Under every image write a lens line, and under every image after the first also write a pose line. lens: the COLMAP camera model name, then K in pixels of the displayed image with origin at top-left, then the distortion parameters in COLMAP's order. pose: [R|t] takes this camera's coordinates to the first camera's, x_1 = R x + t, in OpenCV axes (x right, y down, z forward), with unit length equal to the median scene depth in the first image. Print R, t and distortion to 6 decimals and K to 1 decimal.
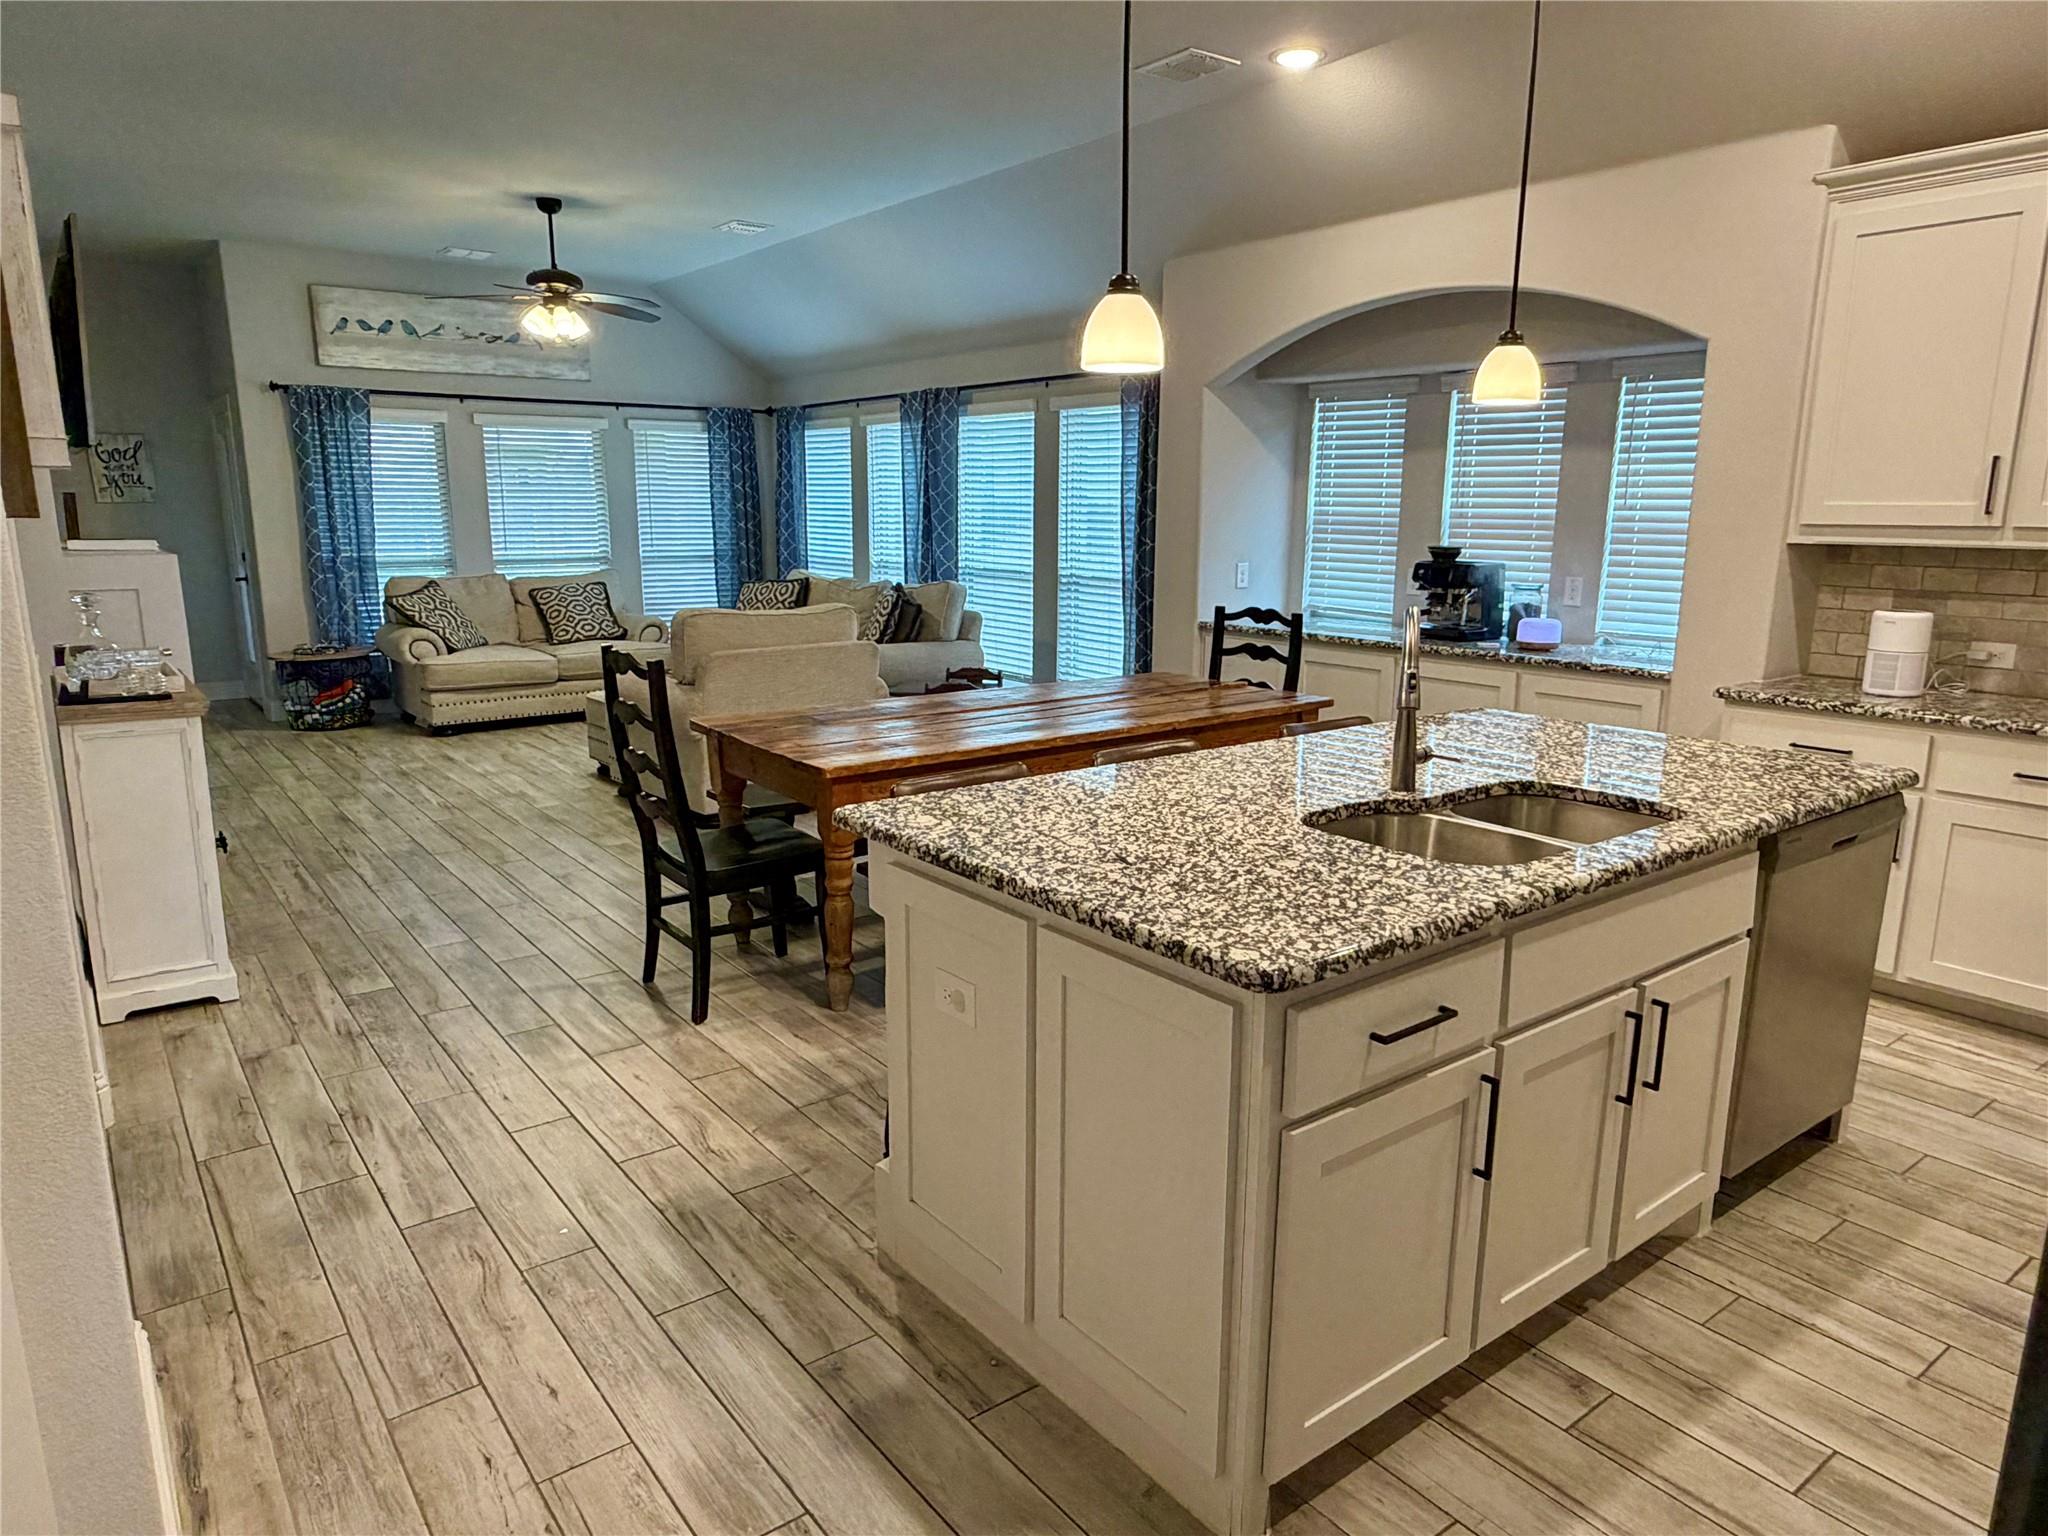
lens RADIAL K [[1300.5, 0, 1023.2], [0, 1300.5, 782.8], [0, 0, 1]] dist [-0.002117, 0.003076]
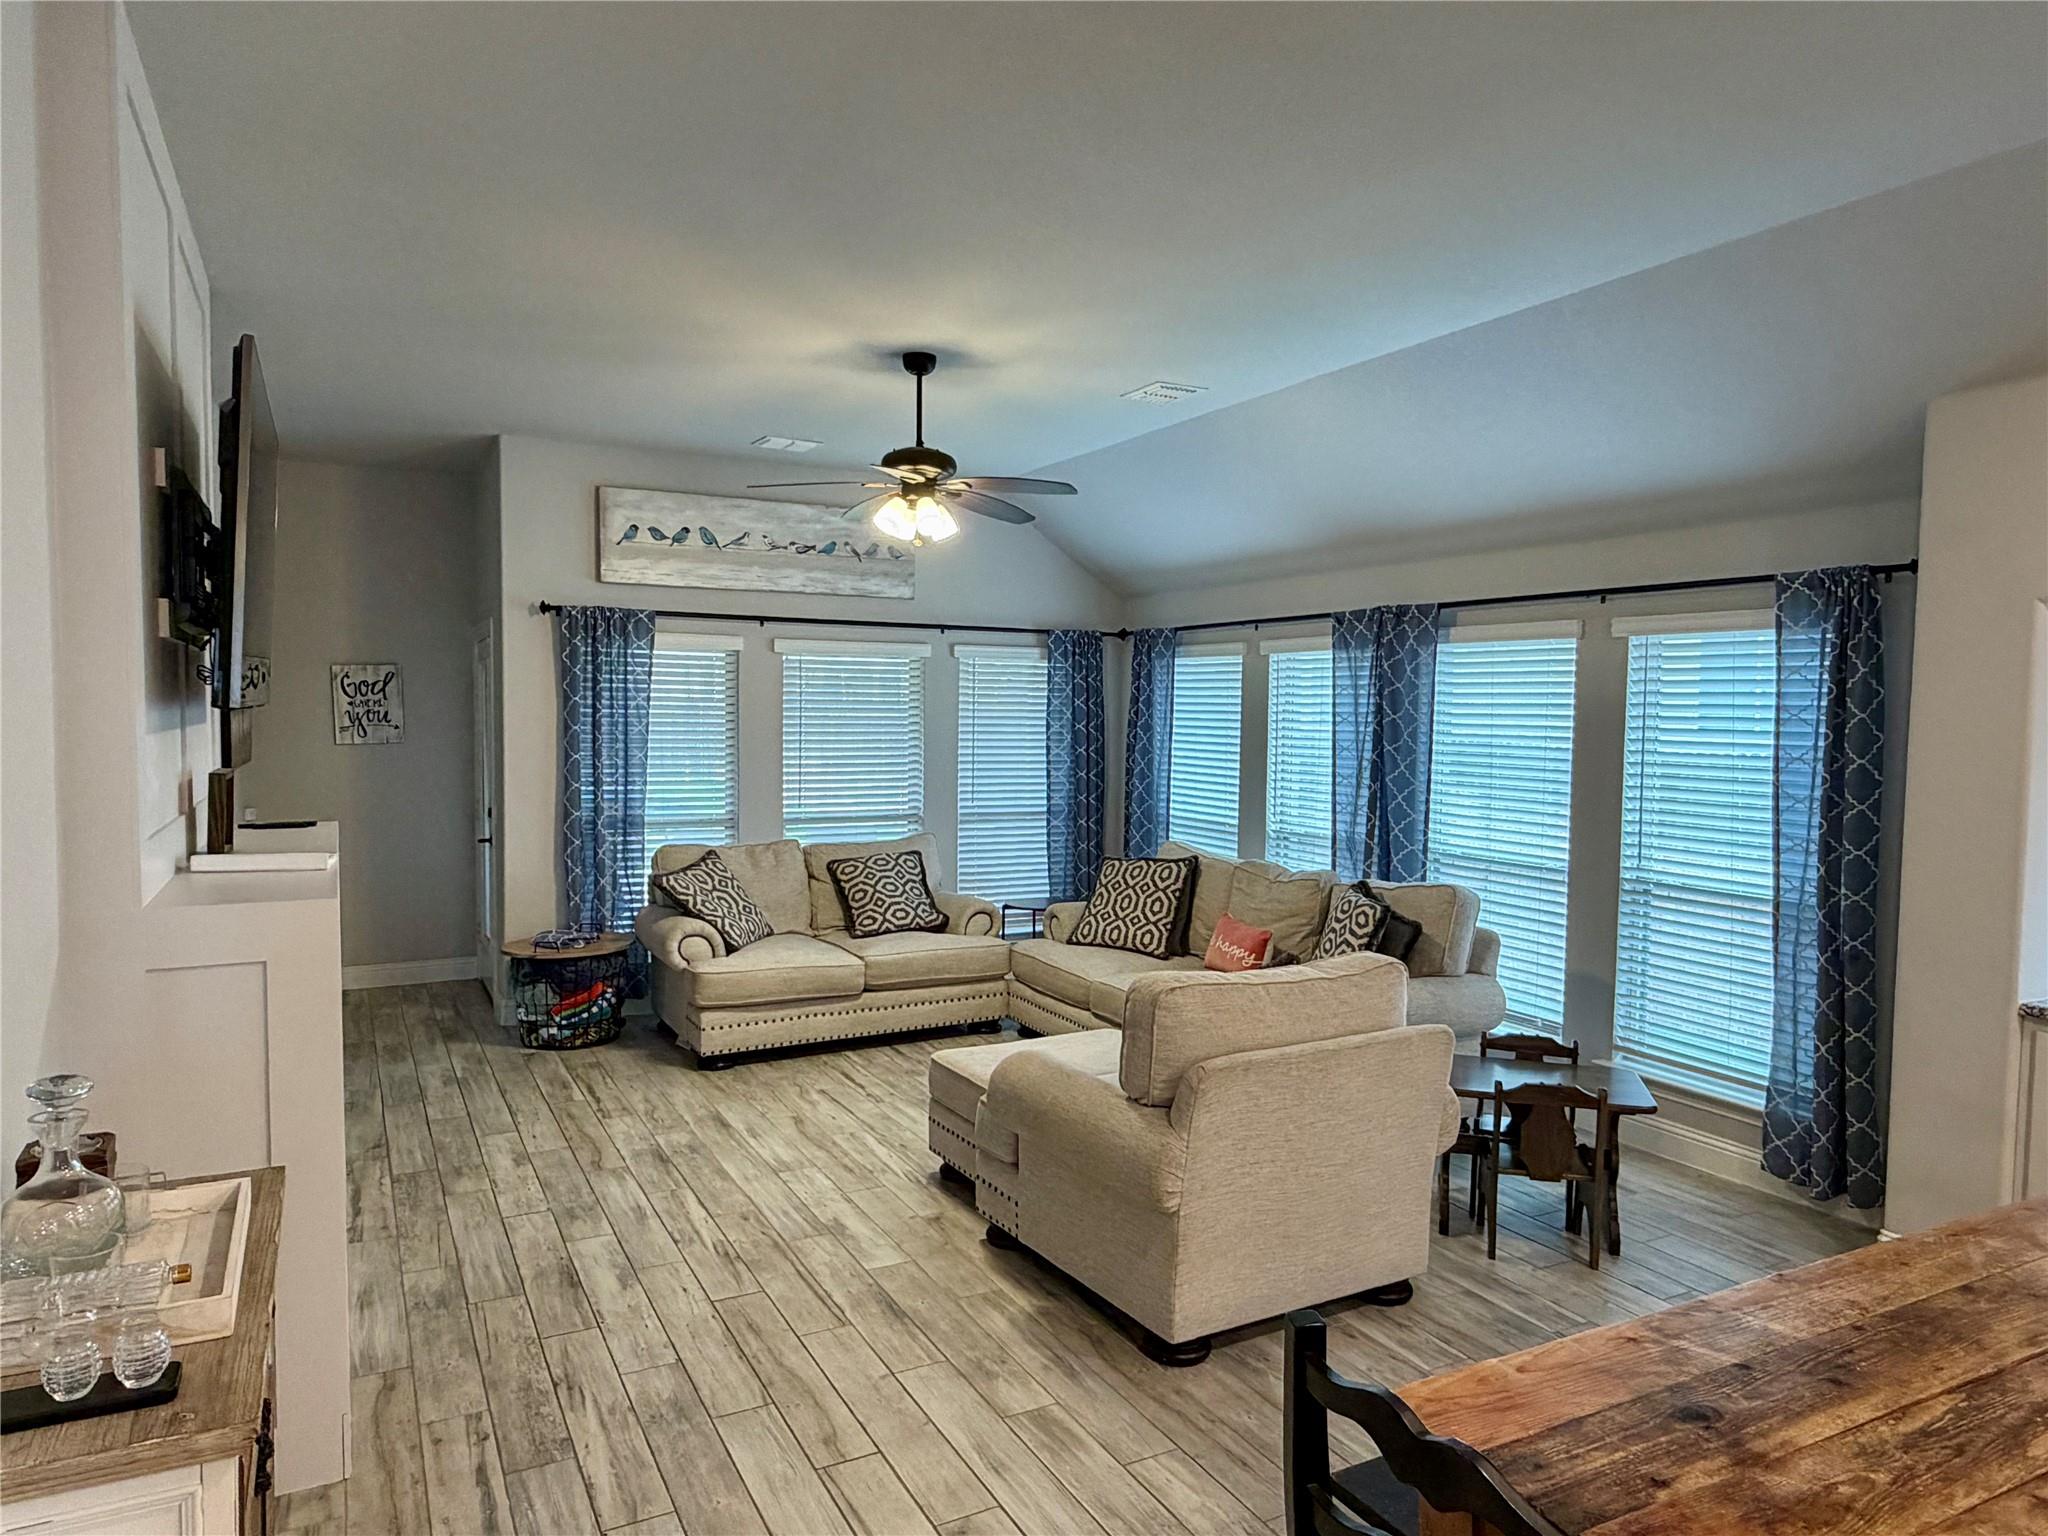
lens RADIAL K [[1300.5, 0, 1019.7], [0, 1300.5, 781.9], [0, 0, 1]] dist [-0.002117, 0.003076]
pose [[0.986470, 0.016390, -0.163123, -0.215891], [-0.042001, 0.987049, -0.154826, -0.121341], [0.158473, 0.159583, 0.974382, 0.393398]]
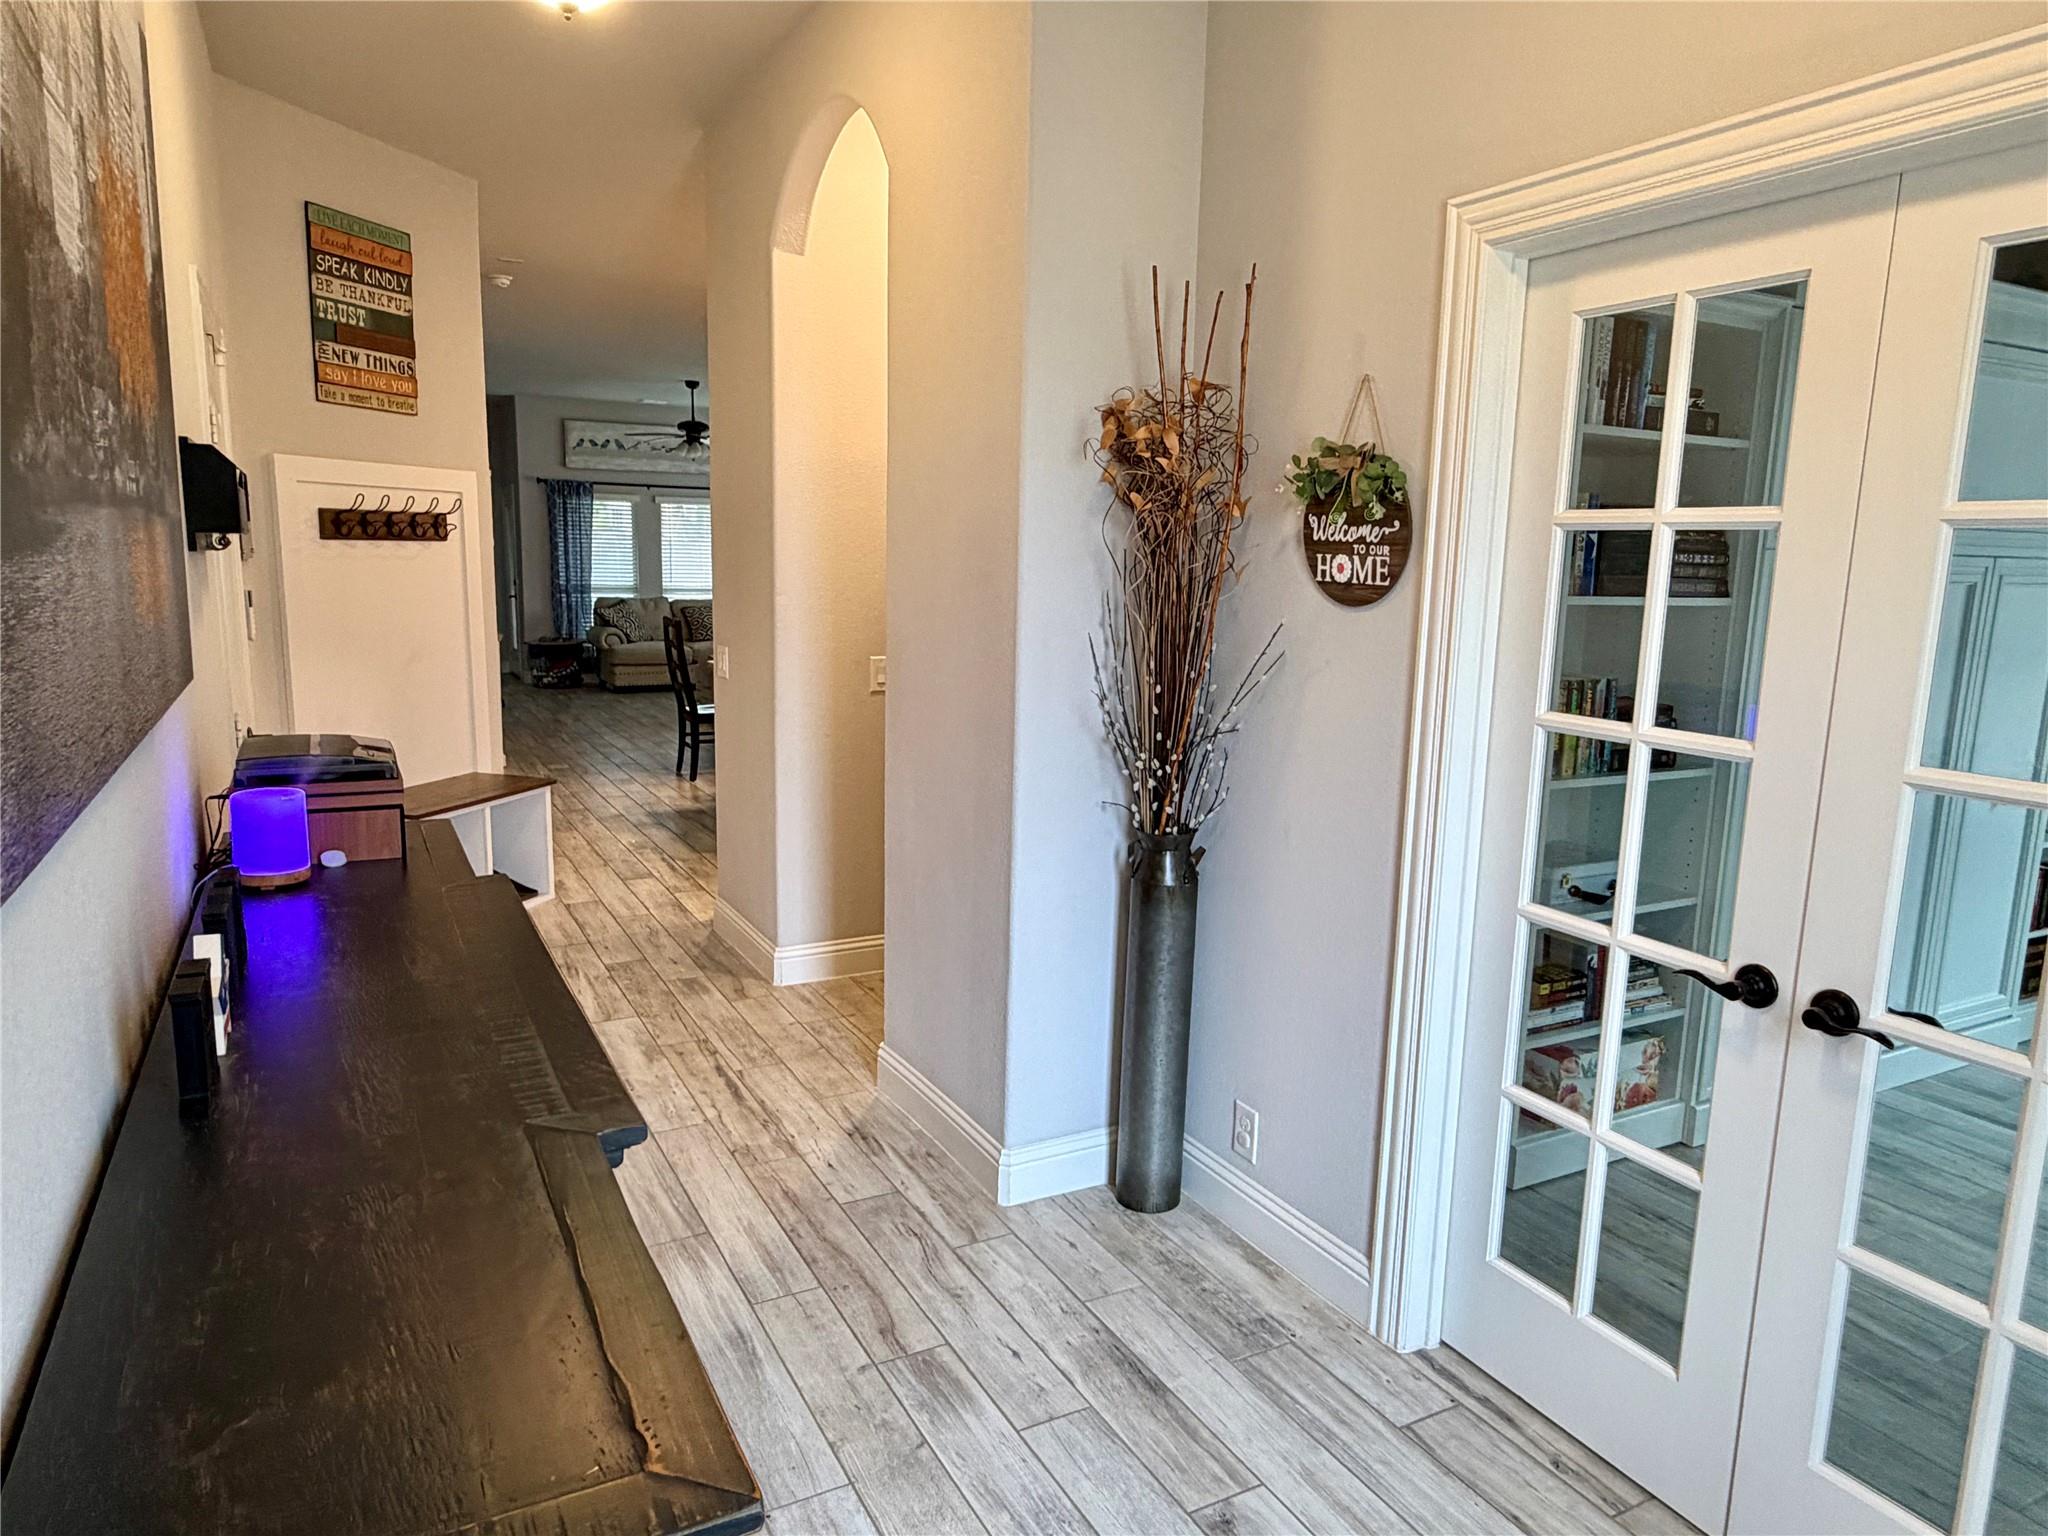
lens RADIAL K [[1300.5, 0, 1027.9], [0, 1300.5, 773.4], [0, 0, 1]] dist [-0.002117, 0.003076]
pose [[0.987789, 0.041401, -0.150194, 0.418393], [-0.048426, 0.997883, -0.043416, 0.150476], [0.148079, 0.050159, 0.987703, -0.724274]]
